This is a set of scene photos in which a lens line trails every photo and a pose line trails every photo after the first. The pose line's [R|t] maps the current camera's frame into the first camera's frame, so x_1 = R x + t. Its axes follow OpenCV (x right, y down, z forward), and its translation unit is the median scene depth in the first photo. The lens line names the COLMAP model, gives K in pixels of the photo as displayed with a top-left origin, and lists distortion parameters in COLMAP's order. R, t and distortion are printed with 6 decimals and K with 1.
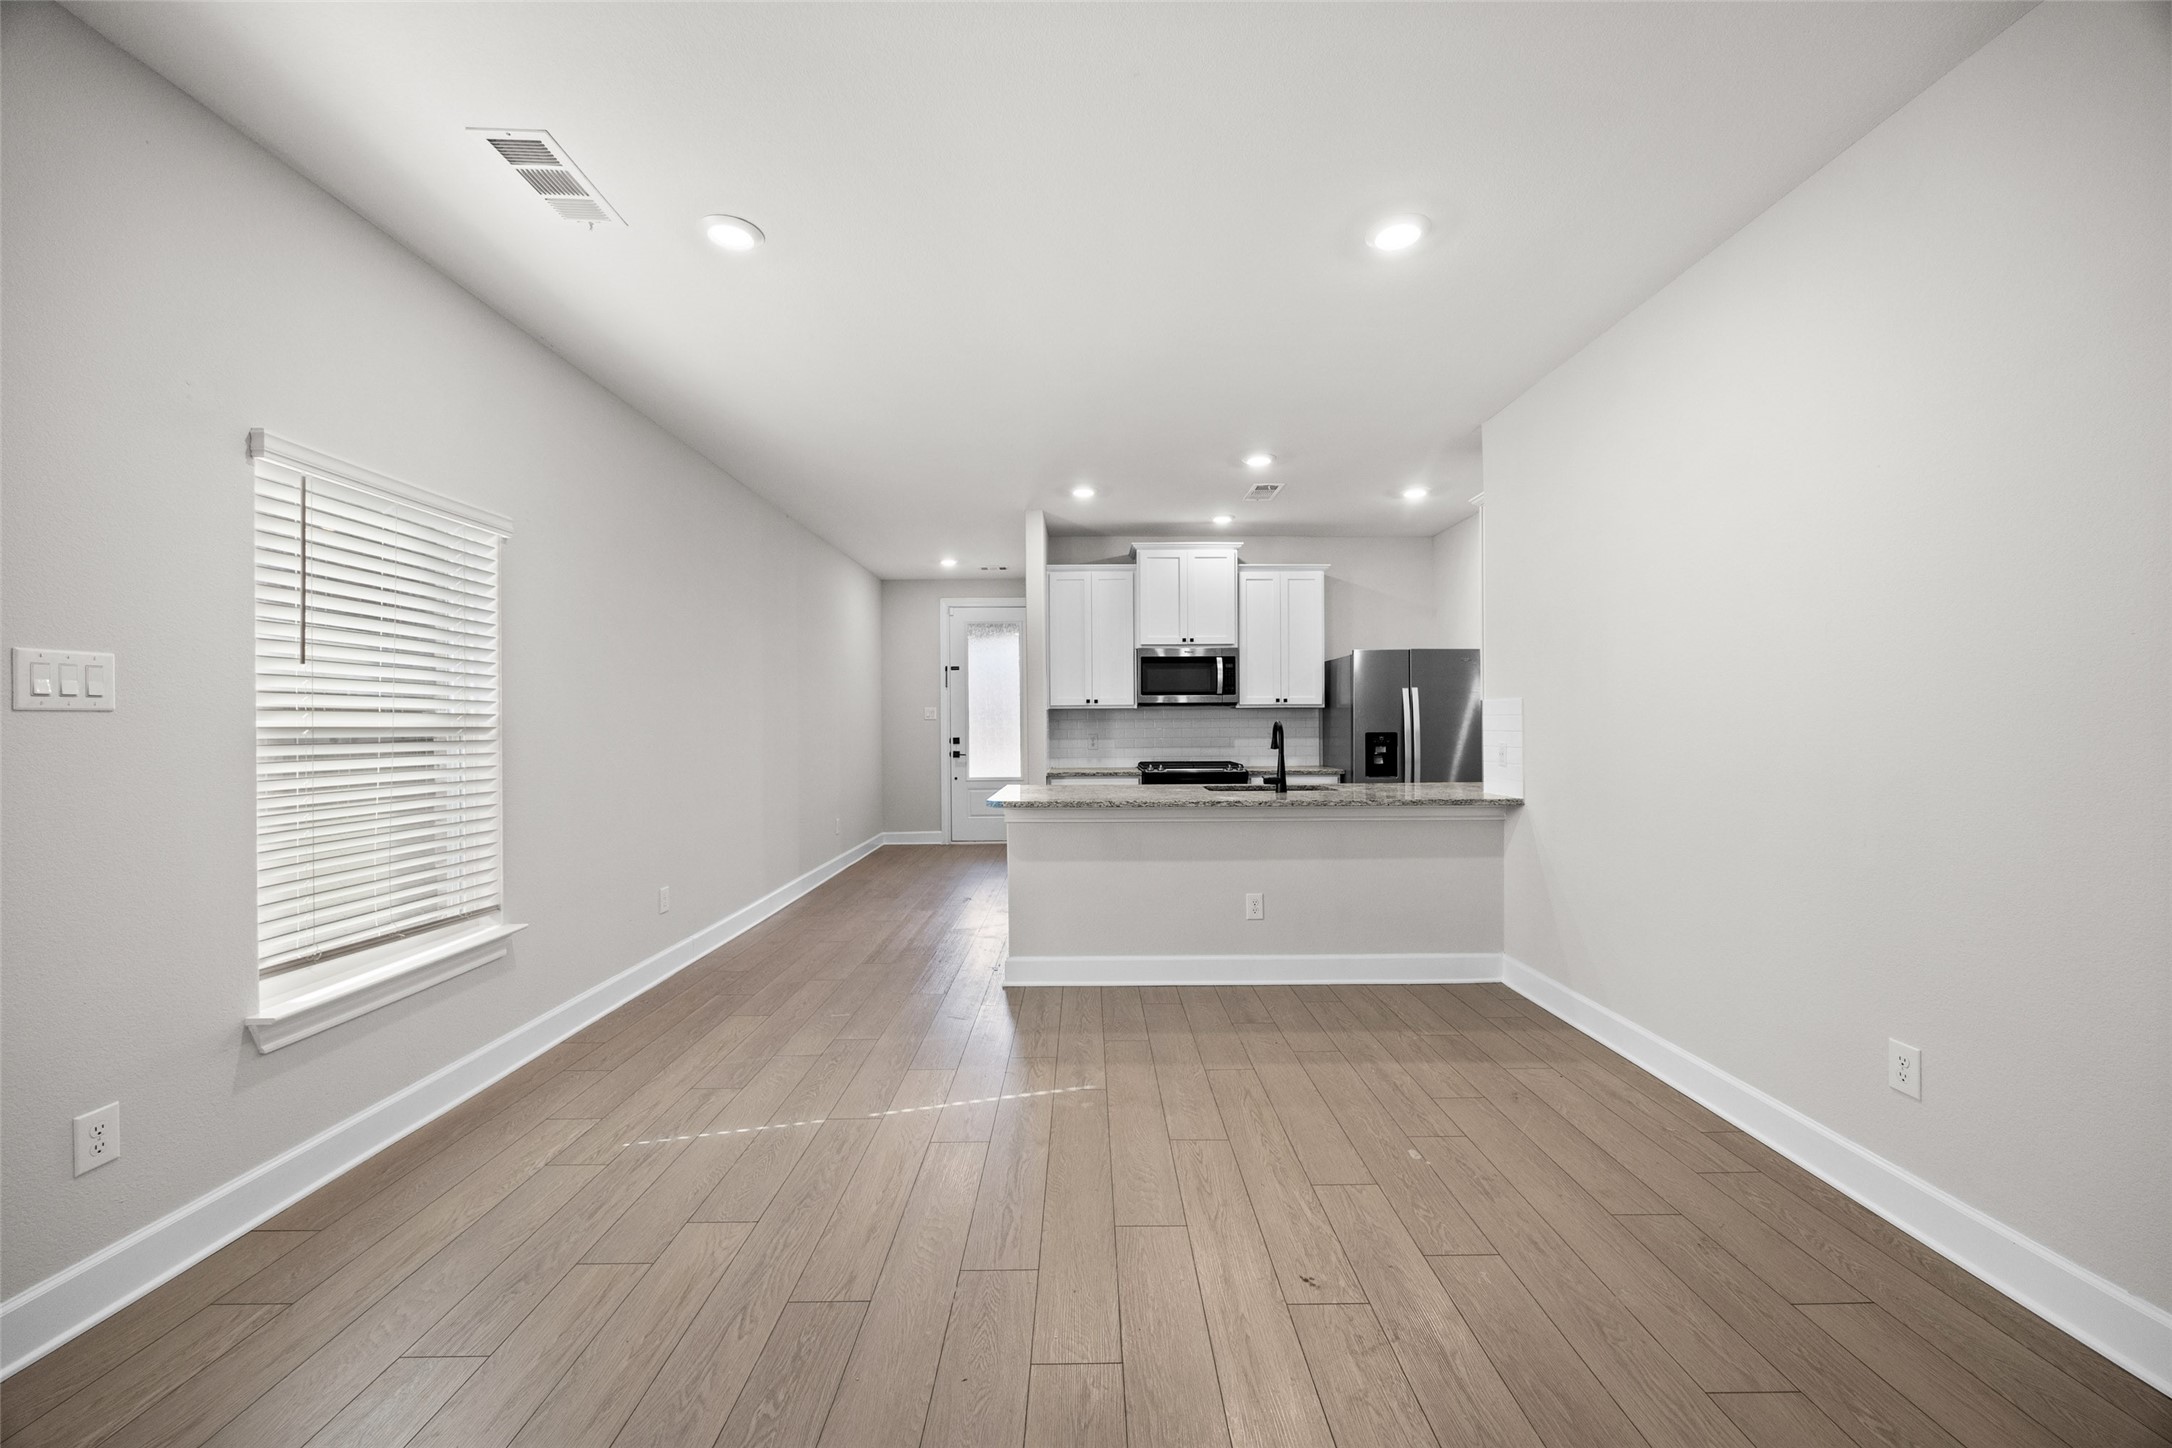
lens RADIAL K [[827.8, 0, 1091.2], [0, 827.8, 723.7], [0, 0, 1]] dist [-0.001044, -0.000264]
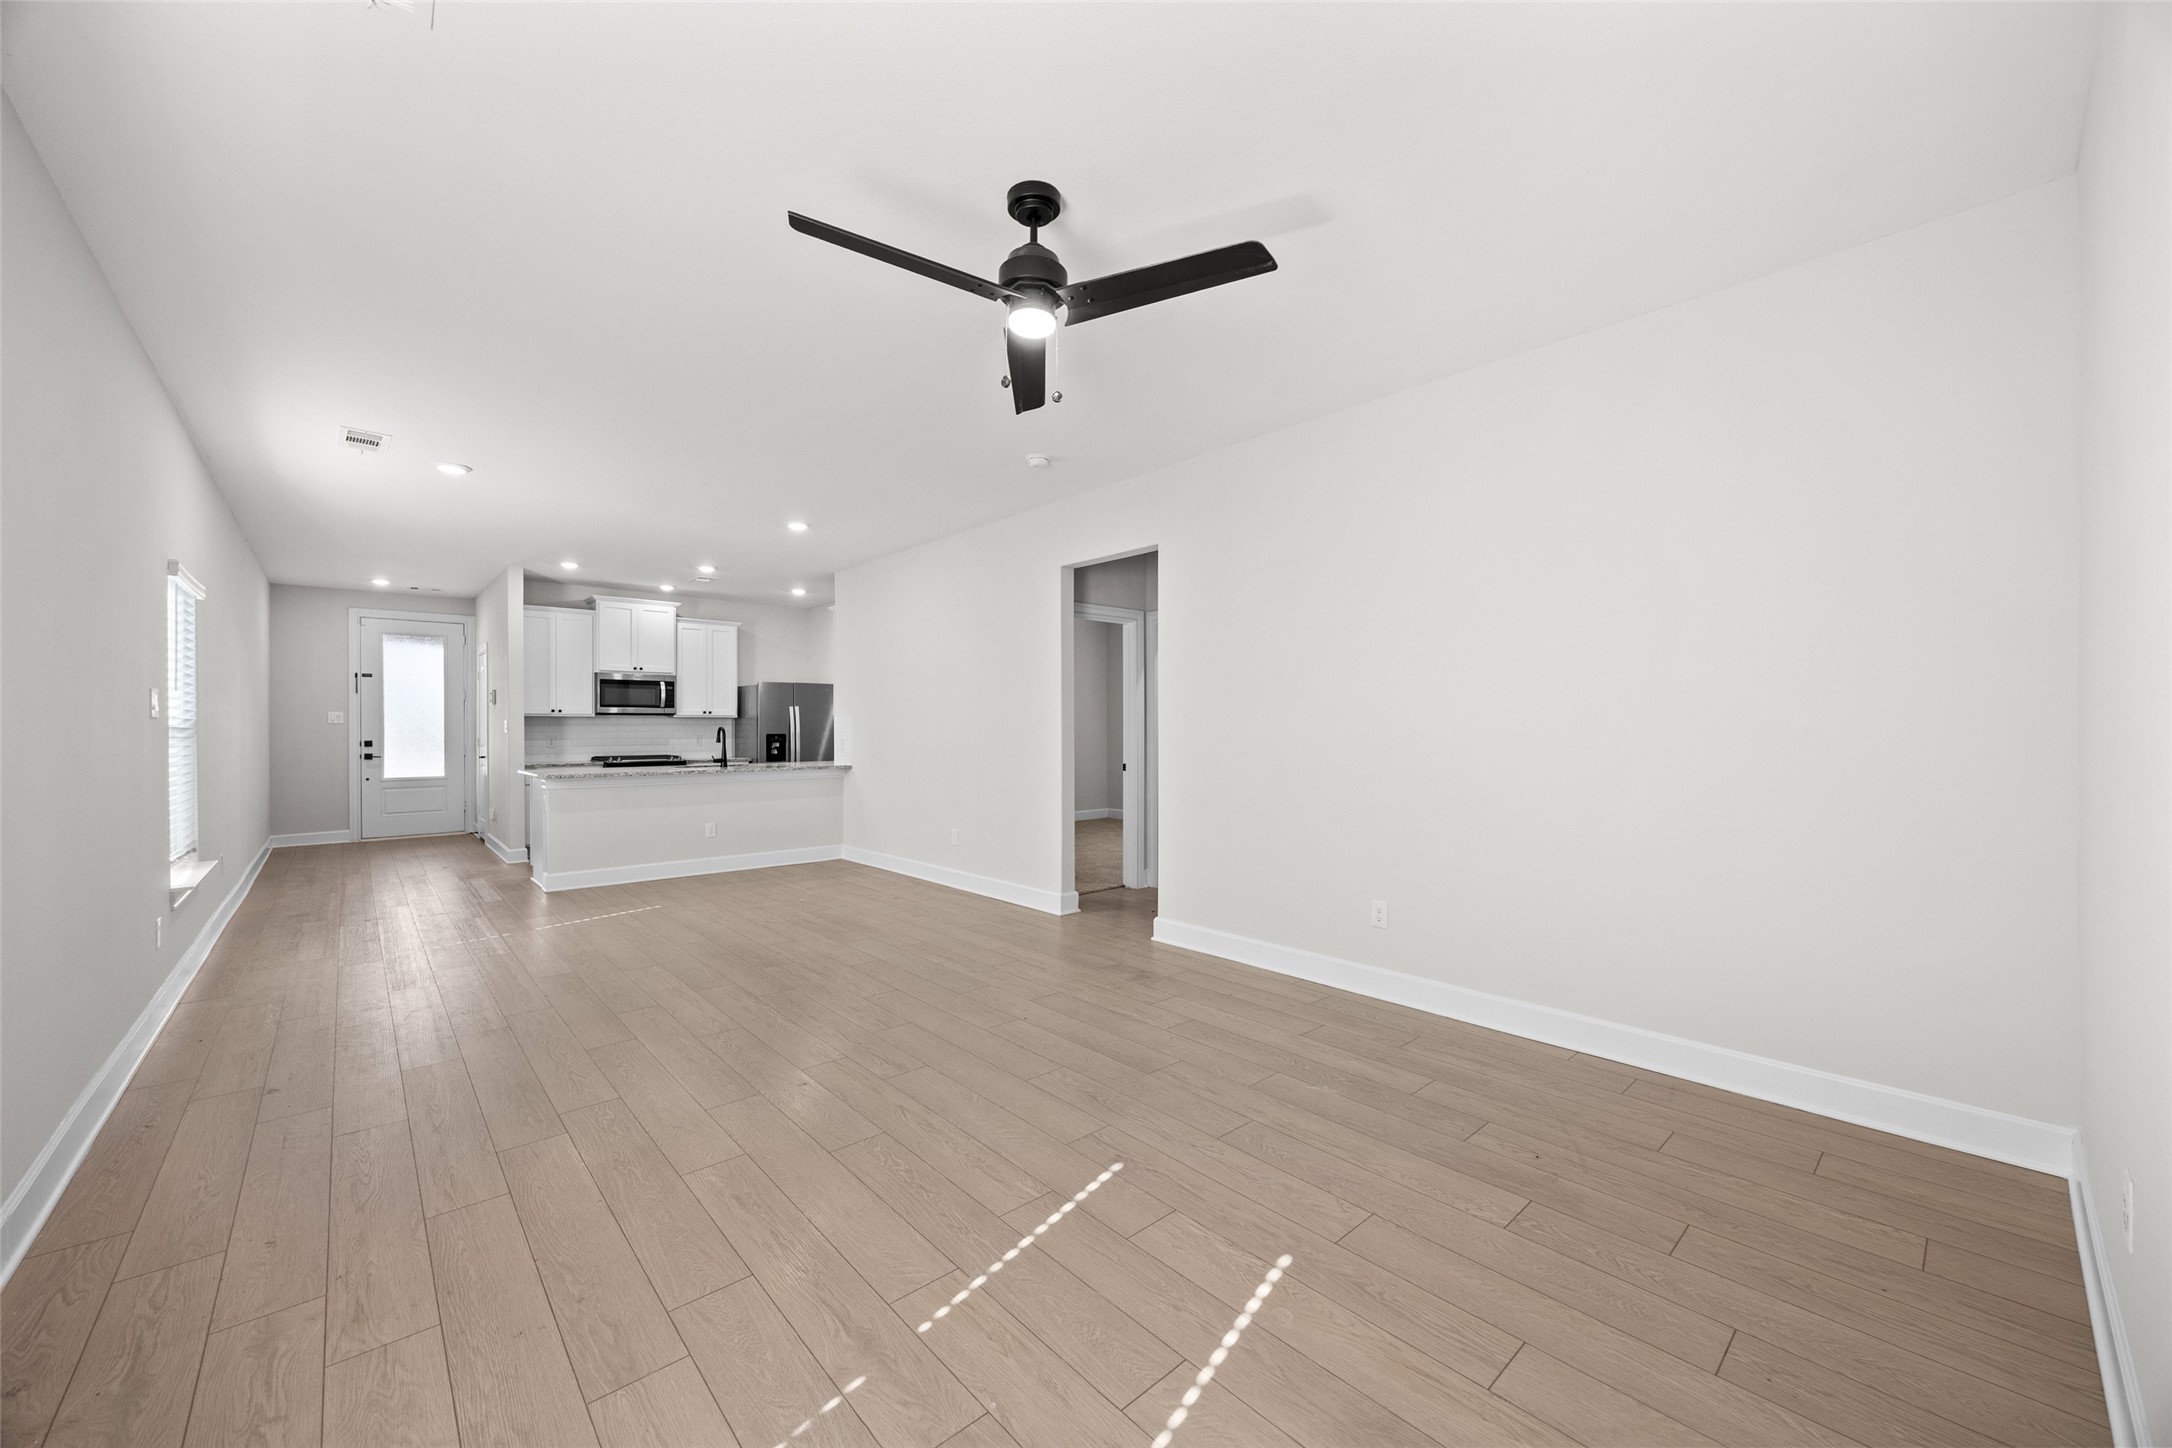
lens RADIAL K [[827.8, 0, 1091.2], [0, 827.8, 723.7], [0, 0, 1]] dist [-0.001044, -0.000264]
pose [[0.746212, 0.006716, 0.665675, -0.247981], [-0.001666, 0.999965, -0.008221, 0.003105], [-0.665706, 0.005026, 0.746197, -0.571534]]
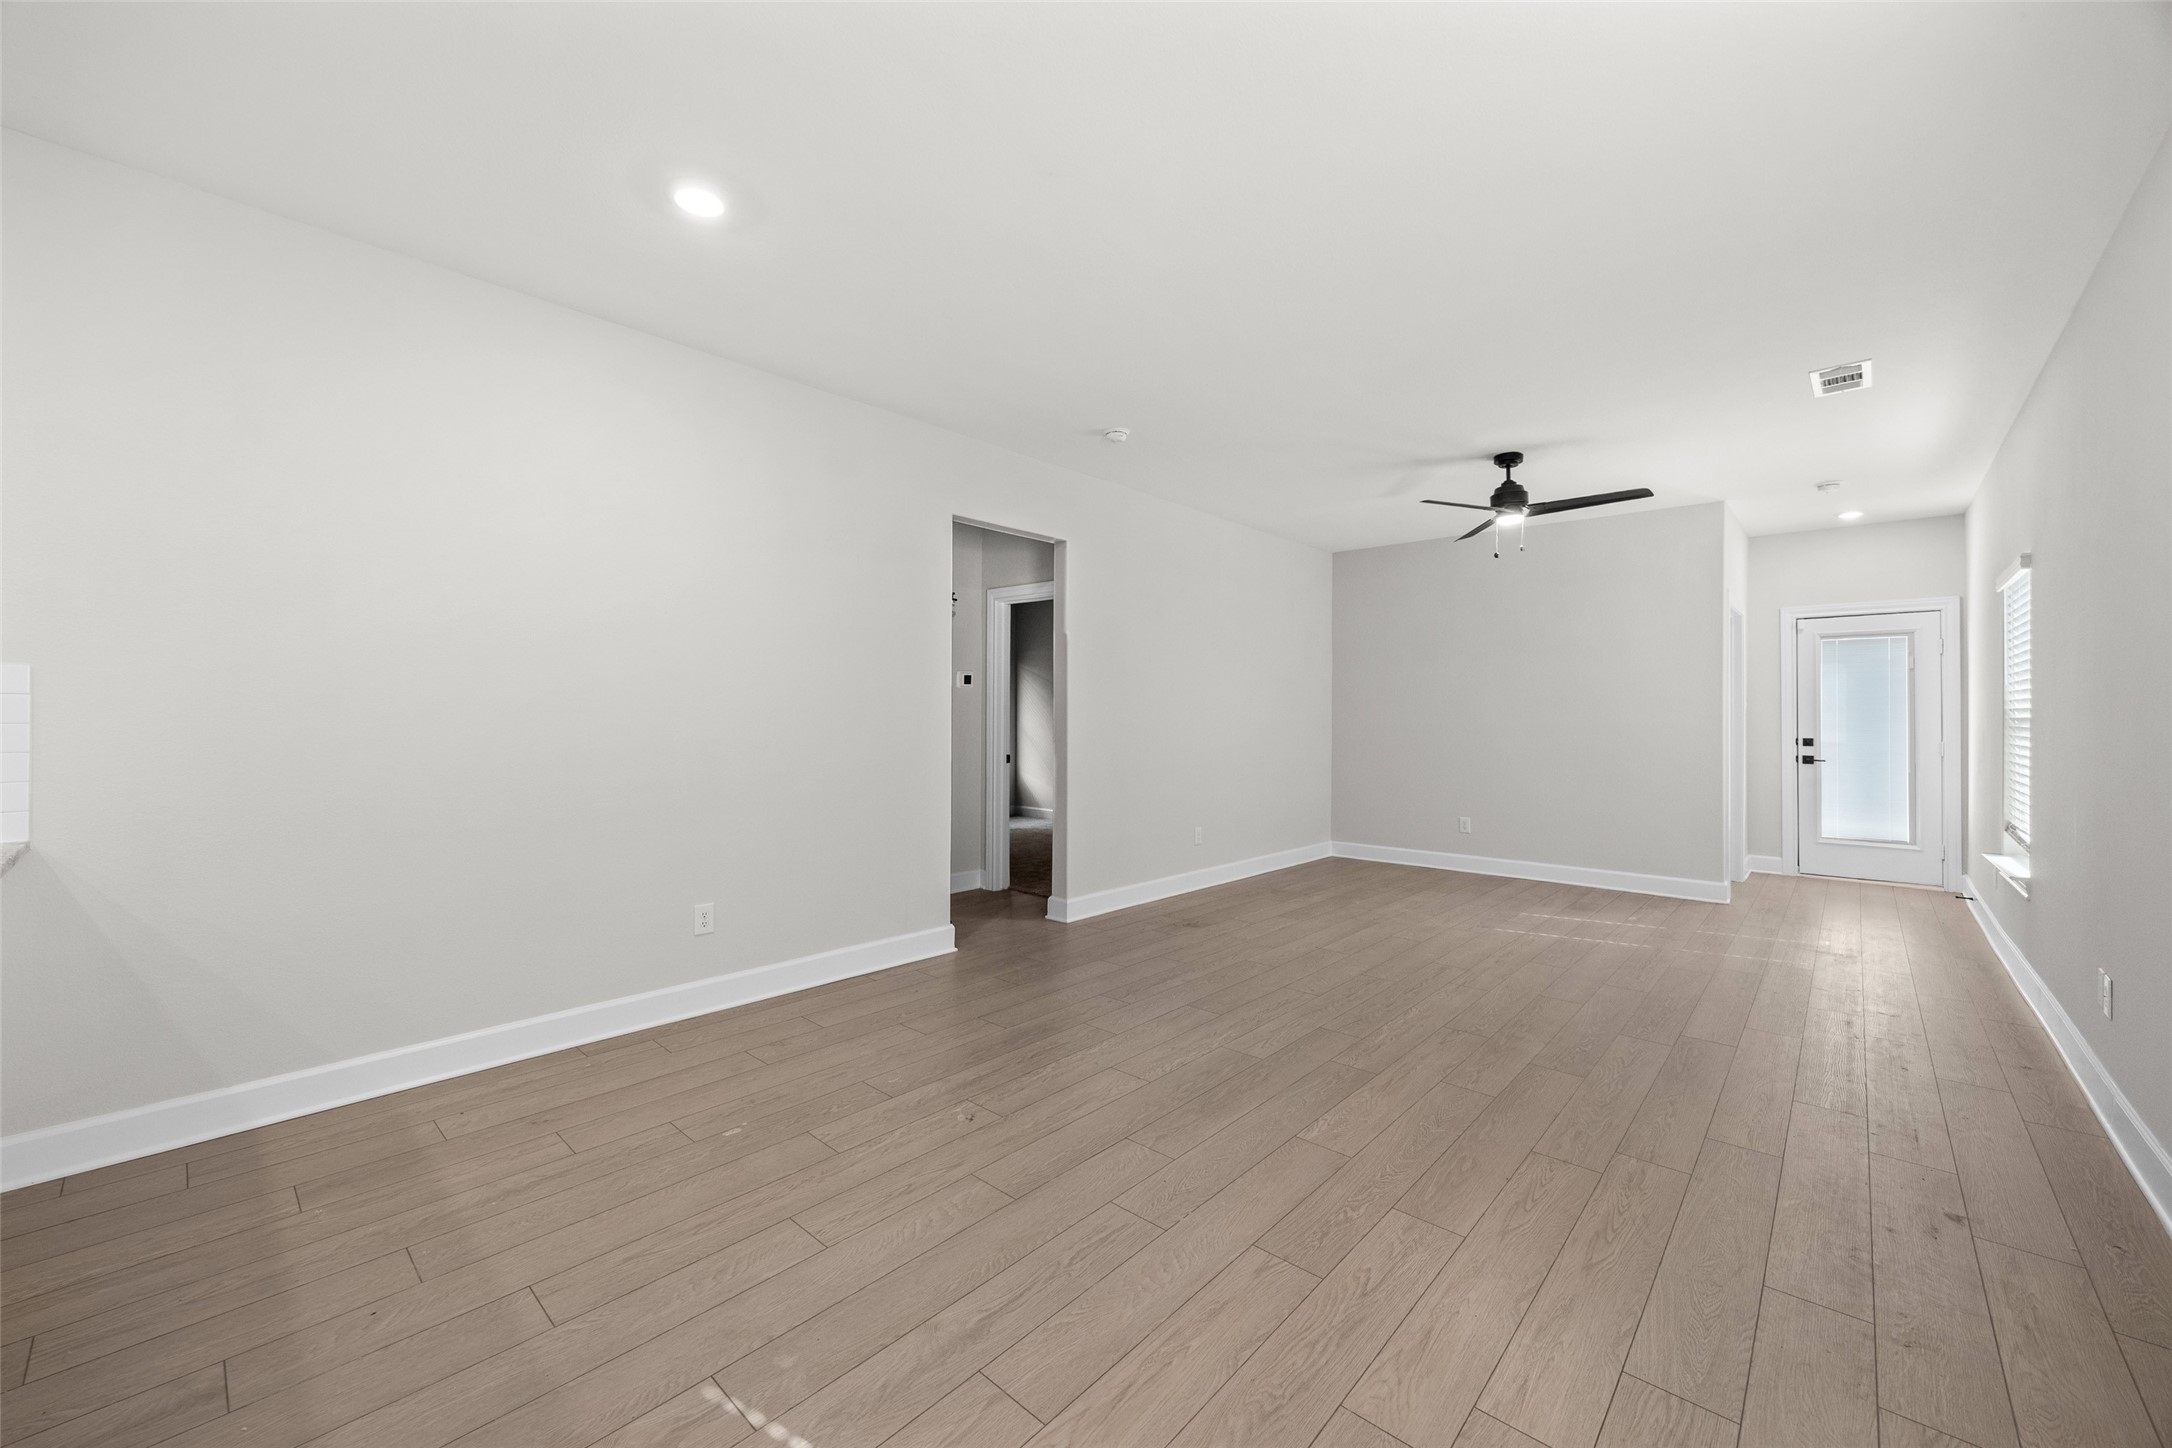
lens RADIAL K [[827.8, 0, 1091.2], [0, 827.8, 723.7], [0, 0, 1]] dist [-0.001044, -0.000264]
pose [[-0.735706, -0.002443, 0.677296, -0.248424], [-0.002114, 0.999997, 0.001311, 0.004365], [-0.677297, -0.000468, -0.735709, 0.571298]]
